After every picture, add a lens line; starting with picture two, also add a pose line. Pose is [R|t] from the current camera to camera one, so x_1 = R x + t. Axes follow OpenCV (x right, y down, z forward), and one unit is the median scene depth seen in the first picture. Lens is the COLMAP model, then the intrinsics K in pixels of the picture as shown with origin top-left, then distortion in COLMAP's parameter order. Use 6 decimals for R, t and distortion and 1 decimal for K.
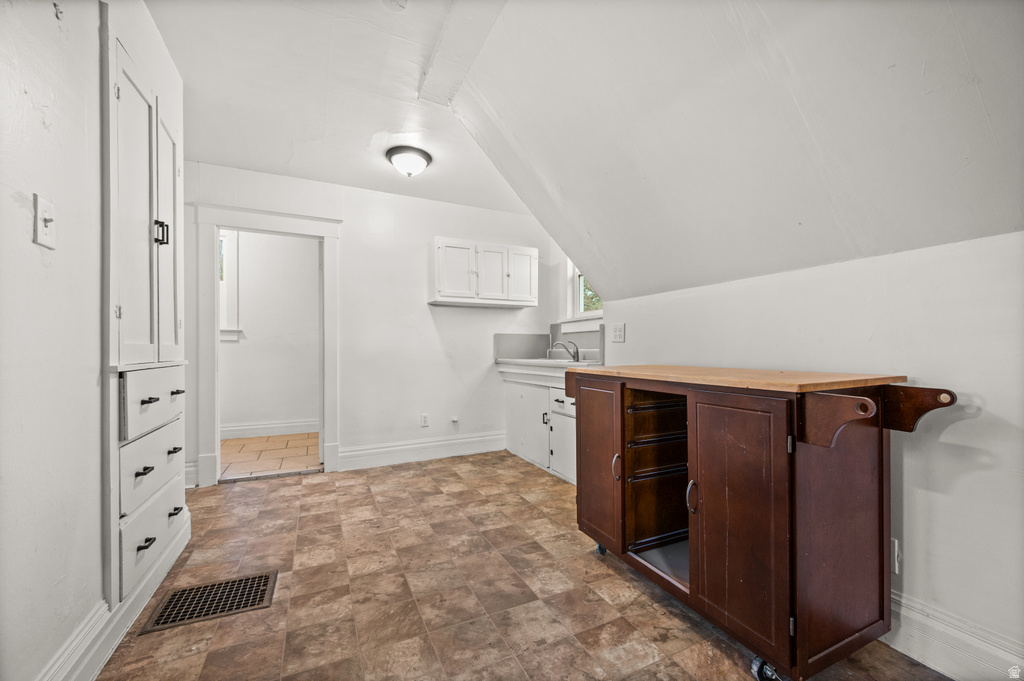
lens RADIAL K [[411.6, 0, 512.5], [0, 411.6, 347.2], [0, 0, 1]] dist [0.000192, -0.000475]
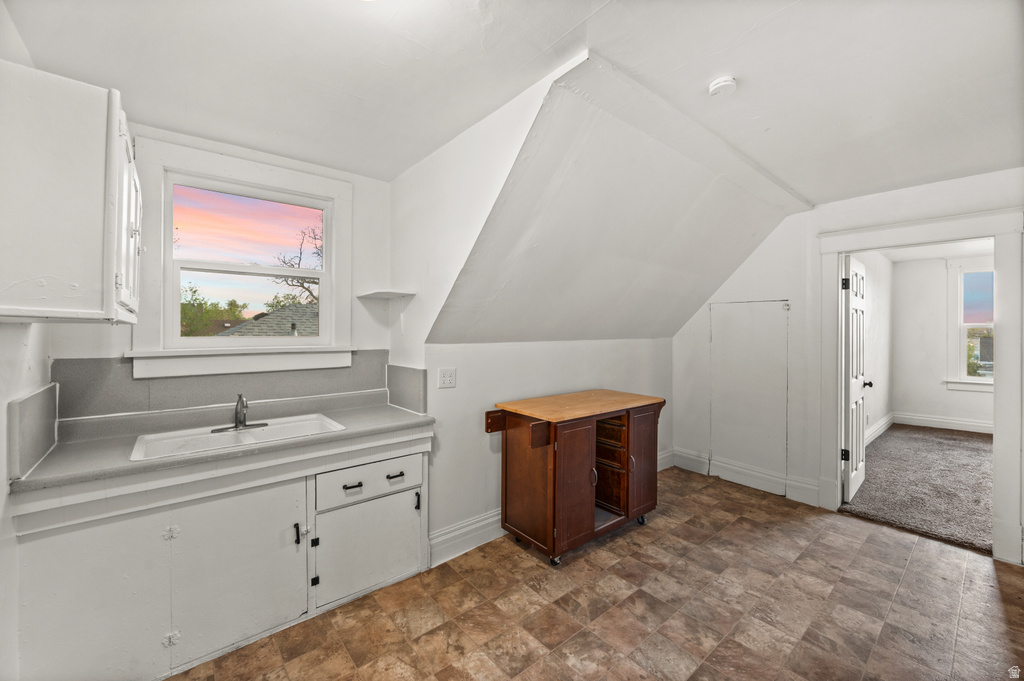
lens RADIAL K [[411.6, 0, 513.1], [0, 411.6, 330.8], [0, 0, 1]] dist [0.000192, -0.000475]
pose [[-0.252681, 0.002380, 0.967547, -0.989823], [-0.004911, 0.999981, -0.003742, -0.199133], [-0.967537, -0.005697, -0.252665, 1.516657]]
